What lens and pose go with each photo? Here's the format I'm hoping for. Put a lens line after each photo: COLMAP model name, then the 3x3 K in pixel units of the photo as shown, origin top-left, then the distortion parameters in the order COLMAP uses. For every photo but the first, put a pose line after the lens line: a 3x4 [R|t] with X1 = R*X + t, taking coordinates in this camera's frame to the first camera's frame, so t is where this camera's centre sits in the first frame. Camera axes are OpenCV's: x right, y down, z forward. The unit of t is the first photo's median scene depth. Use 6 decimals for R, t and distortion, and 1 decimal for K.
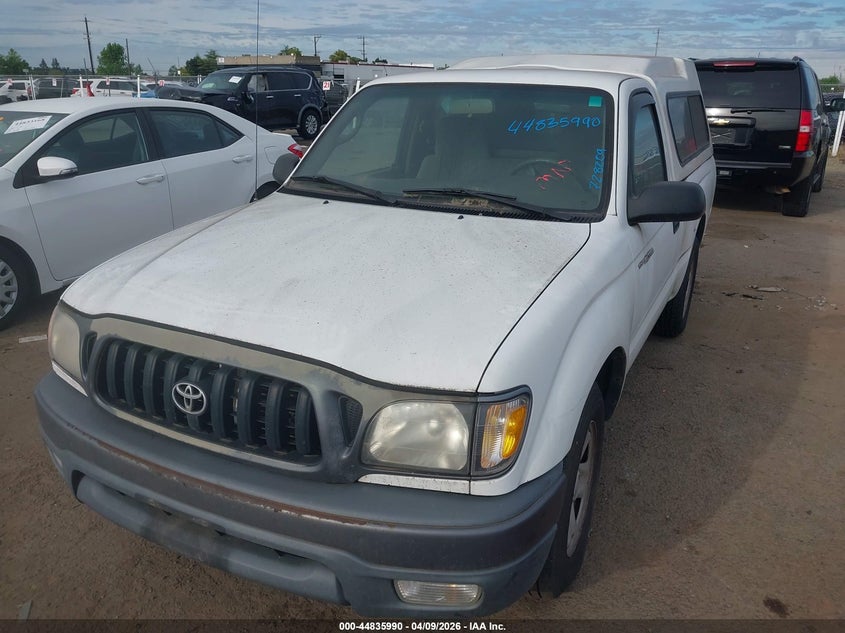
lens RADIAL K [[661.2, 0, 425.9], [0, 661.2, 316.9], [0, 0, 1]] dist [0.003858, -0.007169]
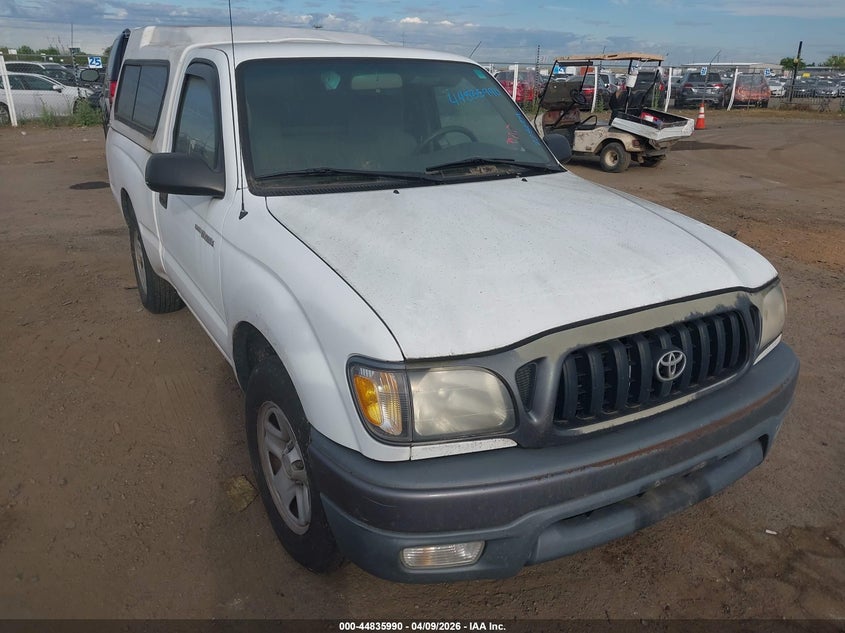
lens RADIAL K [[689.1, 0, 422.6], [0, 689.1, 303.8], [0, 0, 1]] dist [0.006704, -0.001680]
pose [[0.524309, -0.287940, 0.801368, -0.962663], [0.275663, 0.947811, 0.160201, -0.173355], [-0.805674, 0.136912, 0.576320, 0.454692]]
